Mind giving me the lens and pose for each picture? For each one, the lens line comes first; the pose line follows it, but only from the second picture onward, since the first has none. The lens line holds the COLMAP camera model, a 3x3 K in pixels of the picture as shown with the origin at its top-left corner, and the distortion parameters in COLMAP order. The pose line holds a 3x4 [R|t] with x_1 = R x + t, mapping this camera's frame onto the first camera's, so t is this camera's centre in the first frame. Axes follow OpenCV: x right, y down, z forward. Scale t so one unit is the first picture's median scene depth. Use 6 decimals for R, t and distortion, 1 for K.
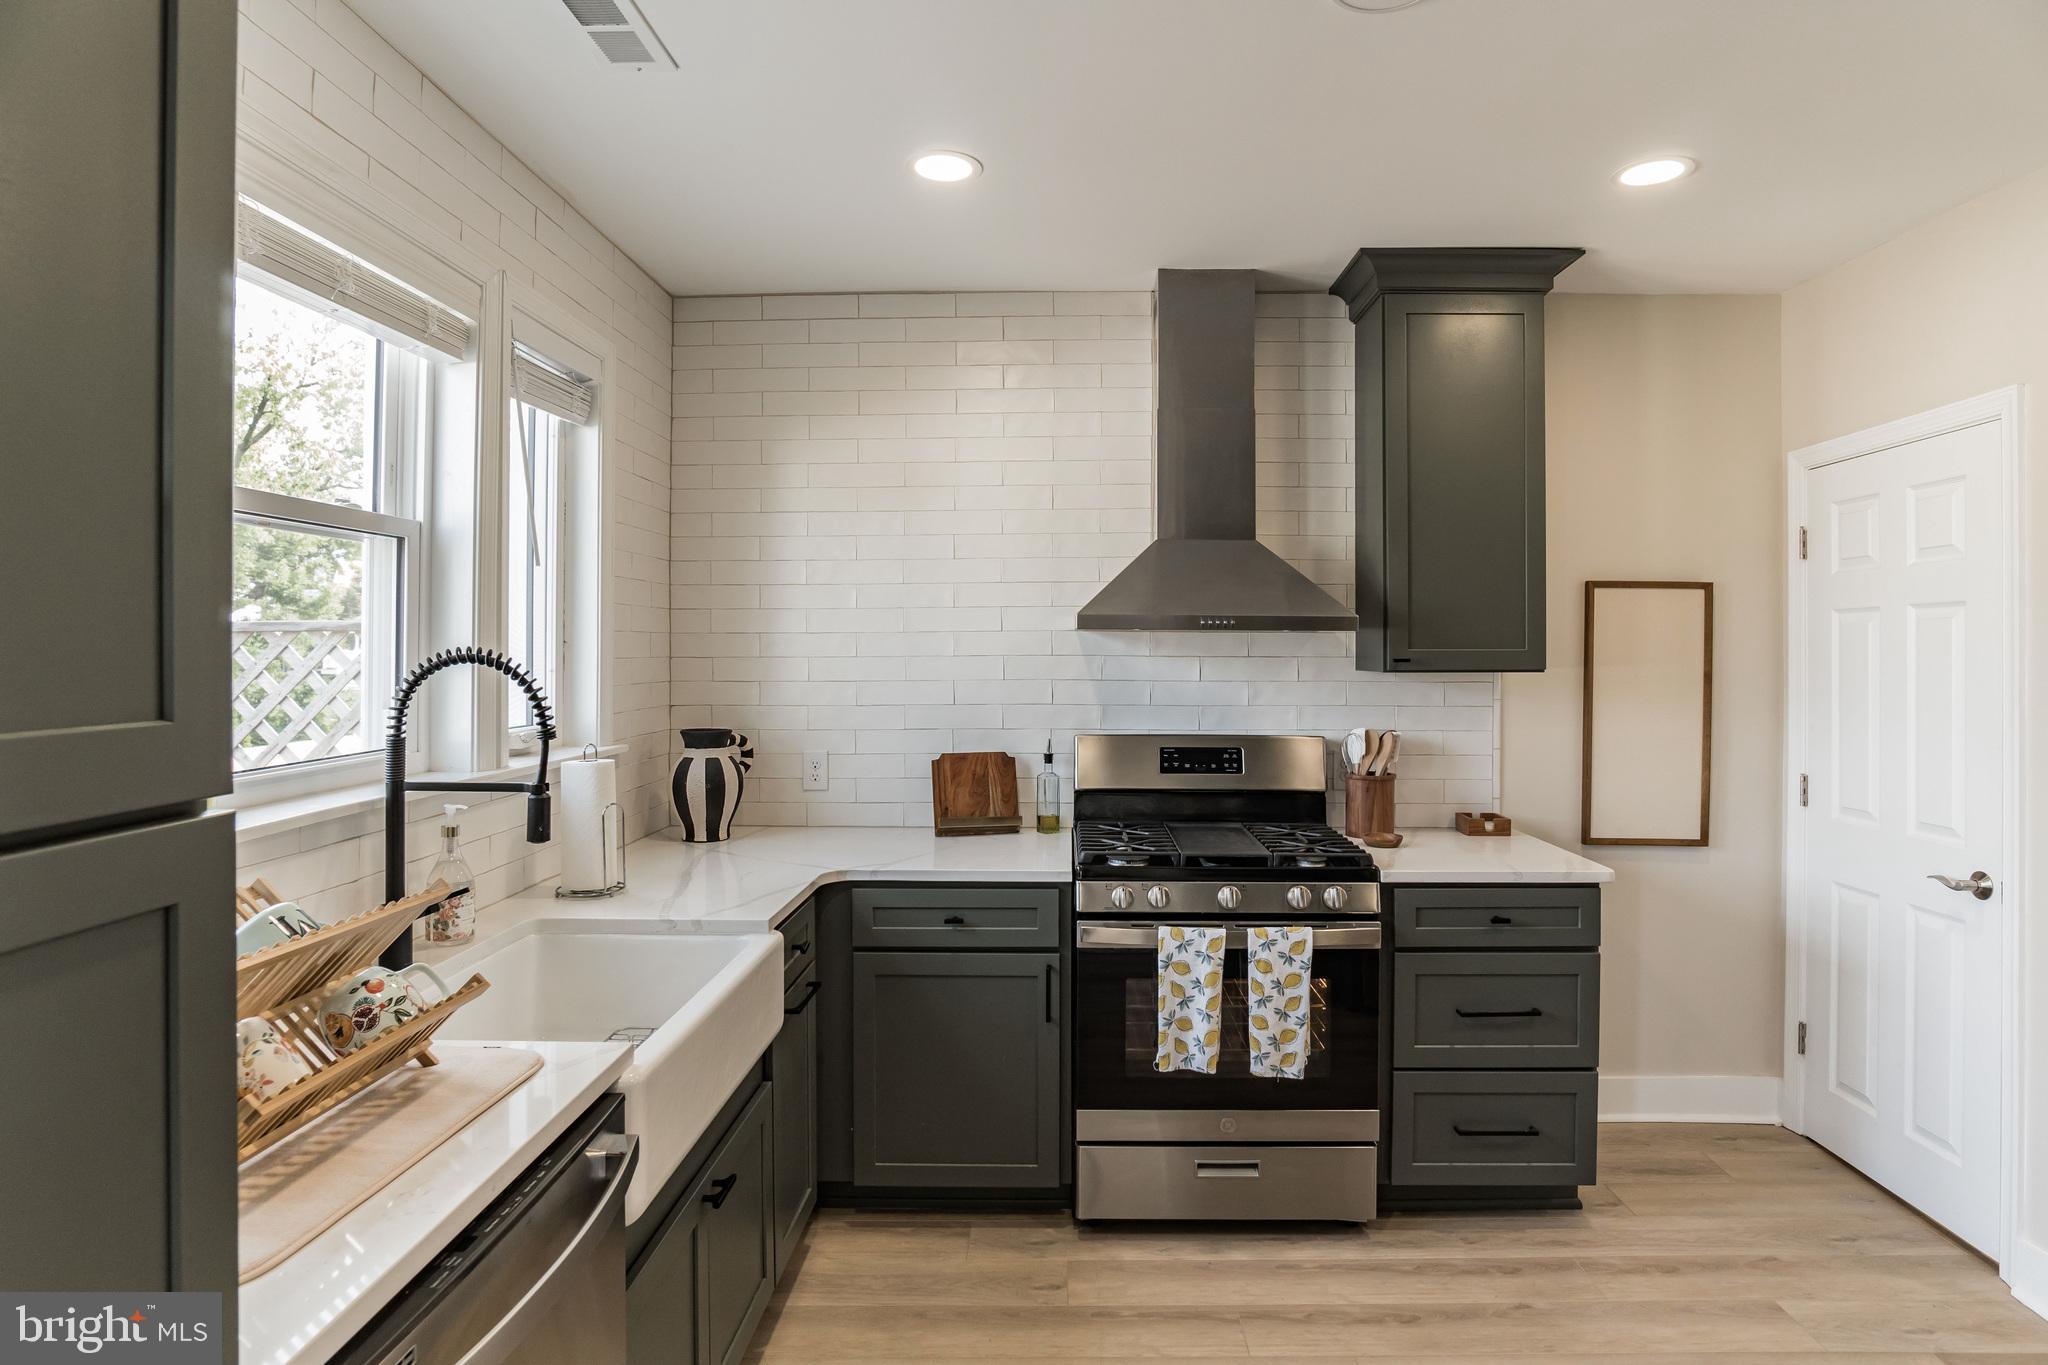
lens RADIAL K [[1114.8, 0, 1030.9], [0, 1114.8, 655.2], [0, 0, 1]] dist [-0.002214, -0.000062]
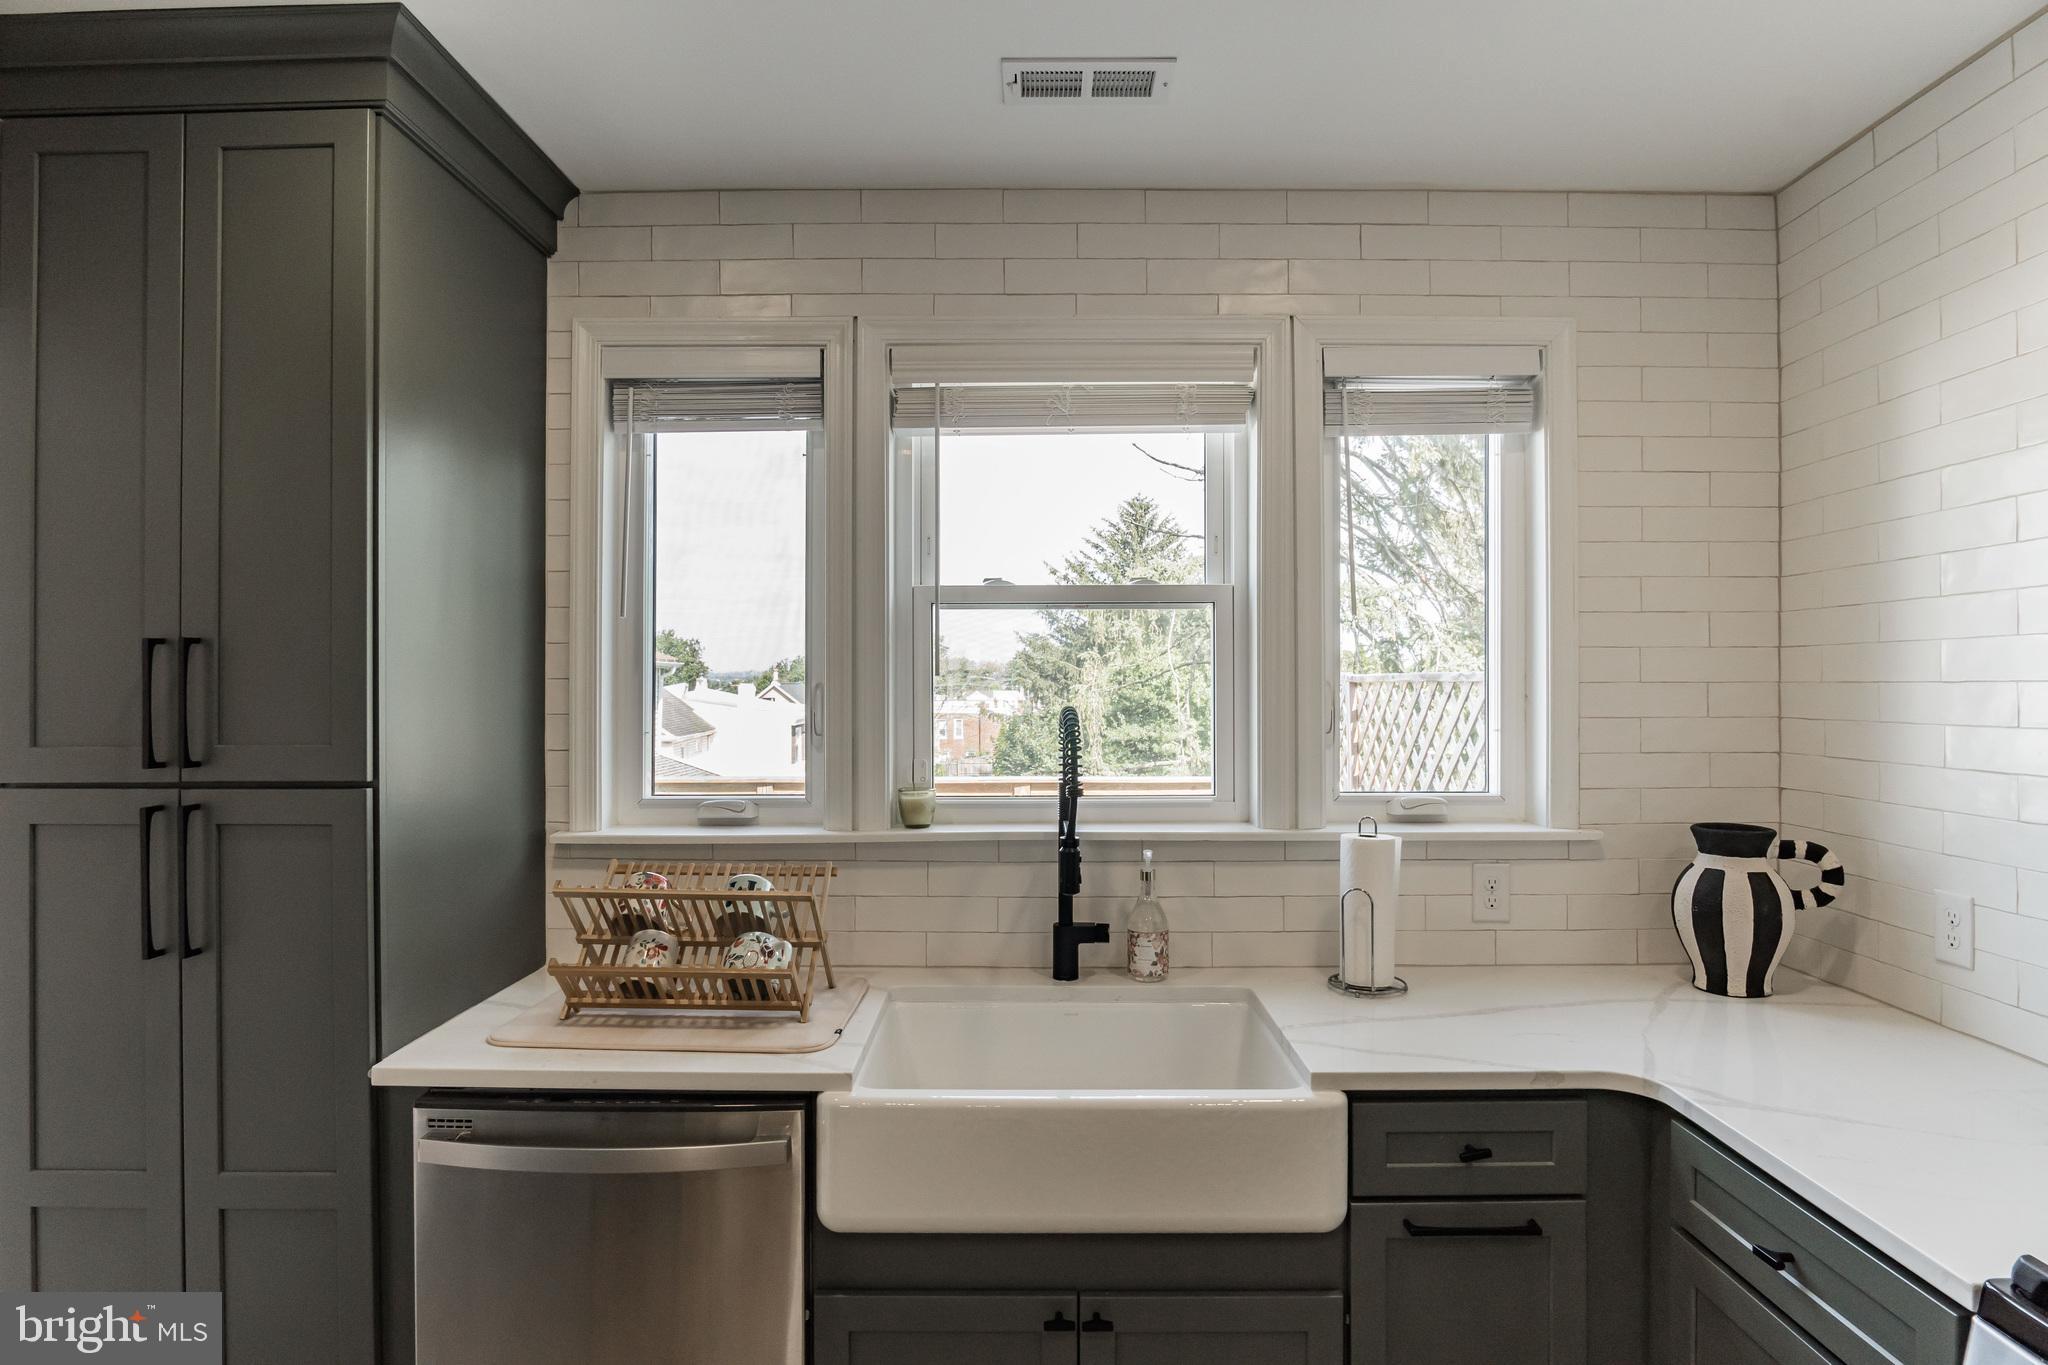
lens RADIAL K [[1102.3, 0, 1024.0], [0, 1102.3, 682.5], [0, 0, 1]] dist [-0.025750, 0.000350]
pose [[0.023706, -0.000925, -0.999719, 0.389892], [-0.003341, 0.999994, -0.001004, -0.020229], [0.999713, 0.003364, 0.023703, 0.608291]]
